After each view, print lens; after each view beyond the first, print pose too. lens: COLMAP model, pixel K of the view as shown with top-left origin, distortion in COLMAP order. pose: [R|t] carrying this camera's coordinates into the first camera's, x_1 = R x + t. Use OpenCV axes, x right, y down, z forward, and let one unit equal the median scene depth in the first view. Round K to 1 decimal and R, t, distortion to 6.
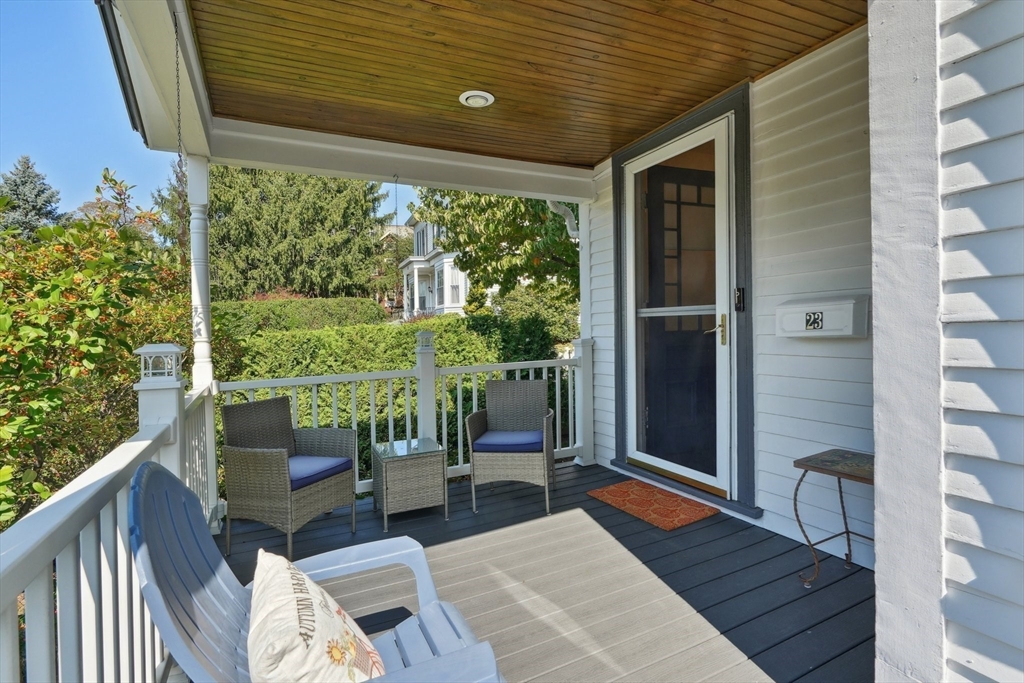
lens RADIAL K [[497.4, 0, 512.0], [0, 497.4, 341.5], [0, 0, 1]] dist [-0.002296, 0.000055]
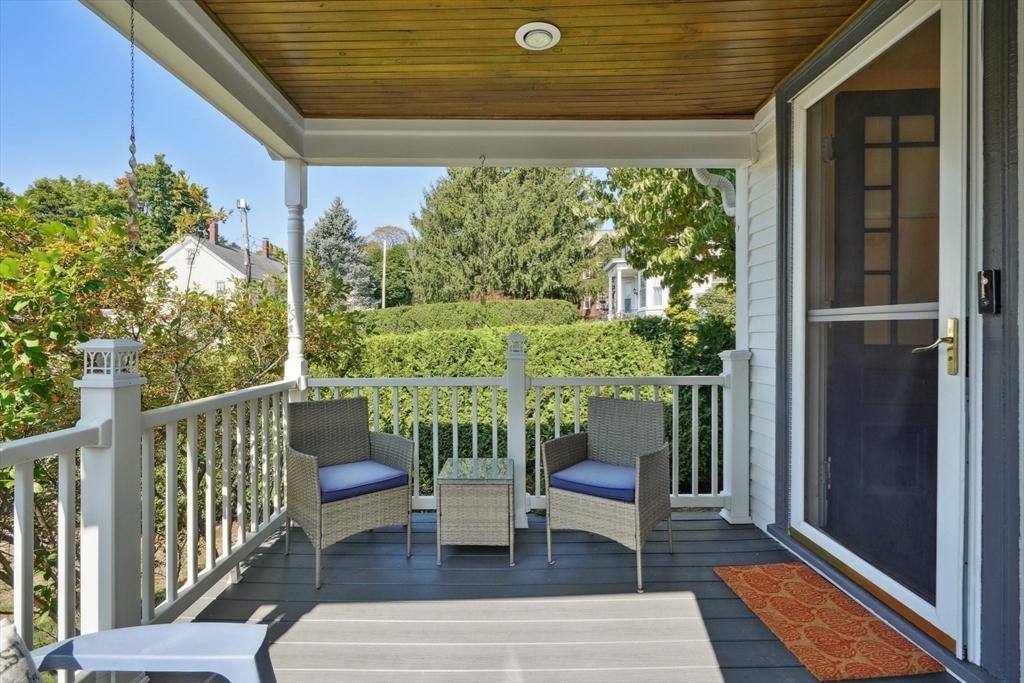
lens RADIAL K [[478.9, 0, 508.1], [0, 478.9, 331.6], [0, 0, 1]] dist [0.000306, -0.000106]
pose [[0.897668, 0.027121, -0.439838, 0.156527], [-0.037350, 0.999195, -0.014617, -0.010495], [0.439087, 0.029549, 0.897958, 0.220171]]
